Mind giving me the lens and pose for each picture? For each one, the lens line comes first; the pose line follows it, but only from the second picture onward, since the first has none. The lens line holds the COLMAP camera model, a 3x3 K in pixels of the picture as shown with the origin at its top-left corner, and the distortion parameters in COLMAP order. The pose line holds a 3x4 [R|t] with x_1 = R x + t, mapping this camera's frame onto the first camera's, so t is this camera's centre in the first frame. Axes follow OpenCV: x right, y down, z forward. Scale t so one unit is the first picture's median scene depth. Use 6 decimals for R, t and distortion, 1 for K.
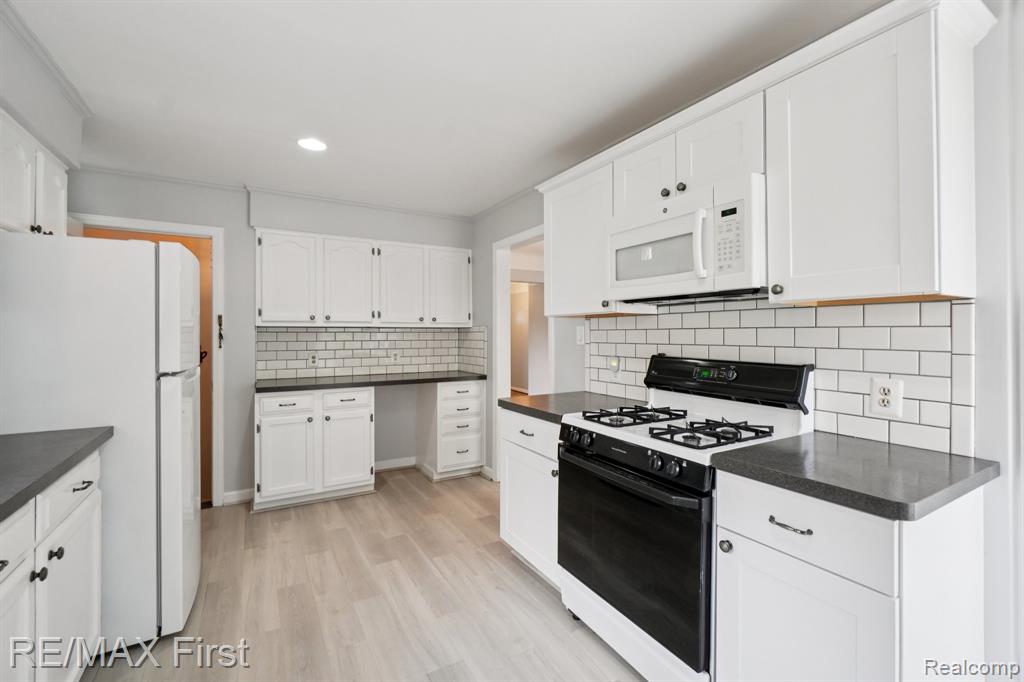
lens RADIAL K [[444.4, 0, 509.4], [0, 444.4, 331.3], [0, 0, 1]] dist [-0.003007, 0.000075]
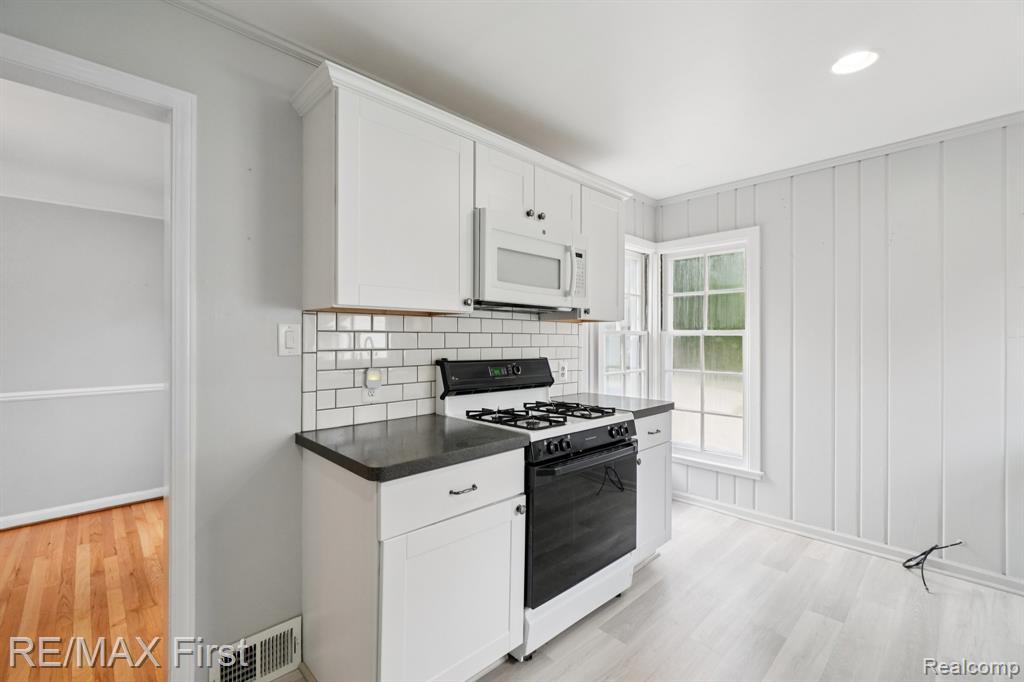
lens RADIAL K [[441.0, 0, 515.2], [0, 441.0, 335.9], [0, 0, 1]] dist [-0.013665, 0.004515]
pose [[-0.249122, 0.004240, 0.968463, -0.700532], [-0.009238, 0.999935, -0.006754, 0.008356], [-0.968428, -0.010630, -0.249066, 1.266231]]
